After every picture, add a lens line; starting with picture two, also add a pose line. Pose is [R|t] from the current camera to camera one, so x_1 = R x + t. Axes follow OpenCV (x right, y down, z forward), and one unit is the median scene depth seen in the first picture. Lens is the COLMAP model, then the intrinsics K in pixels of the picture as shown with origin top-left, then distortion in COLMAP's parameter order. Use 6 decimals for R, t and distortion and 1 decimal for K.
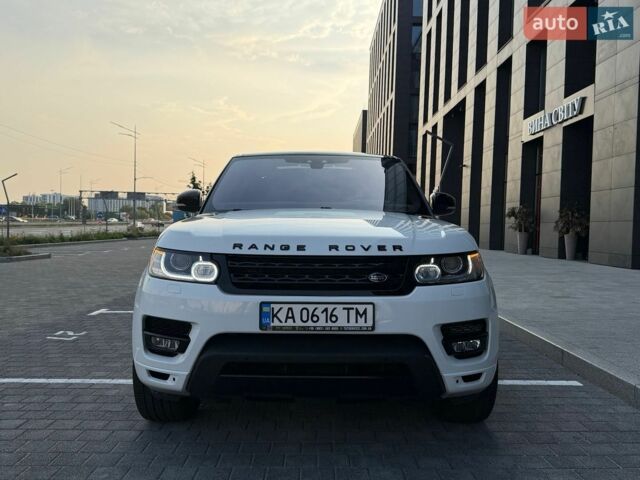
lens RADIAL K [[570.9, 0, 318.9], [0, 570.9, 239.8], [0, 0, 1]] dist [0.129621, -0.239892]
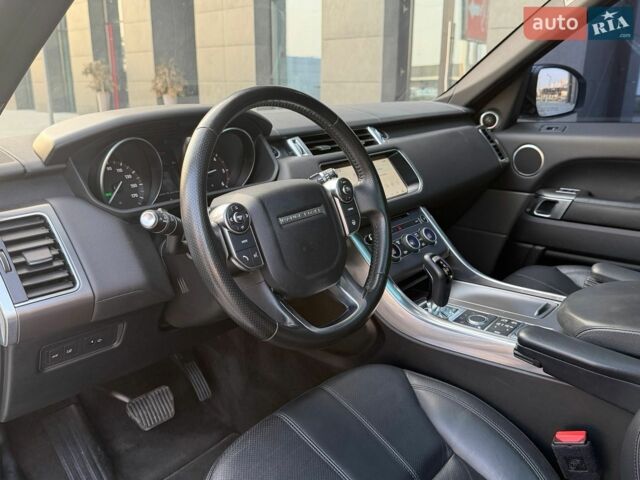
lens RADIAL K [[530.9, 0, 319.4], [0, 530.9, 238.6], [0, 0, 1]] dist [-0.011237, -0.006936]
pose [[0.658875, -0.231173, 0.715851, -0.060564], [0.030089, 0.958947, 0.281983, -0.016196], [-0.751650, -0.164253, 0.638783, 0.184167]]
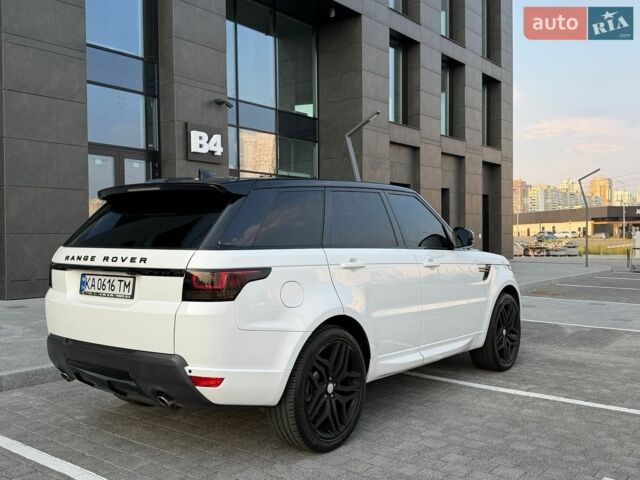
lens RADIAL K [[613.0, 0, 320.6], [0, 613.0, 241.9], [0, 0, 1]] dist [0.148766, -0.283551]
pose [[-0.786829, -0.021682, 0.616790, -0.152088], [0.002215, 0.999277, 0.037954, -0.021616], [-0.617167, 0.031229, -0.786212, 0.431778]]
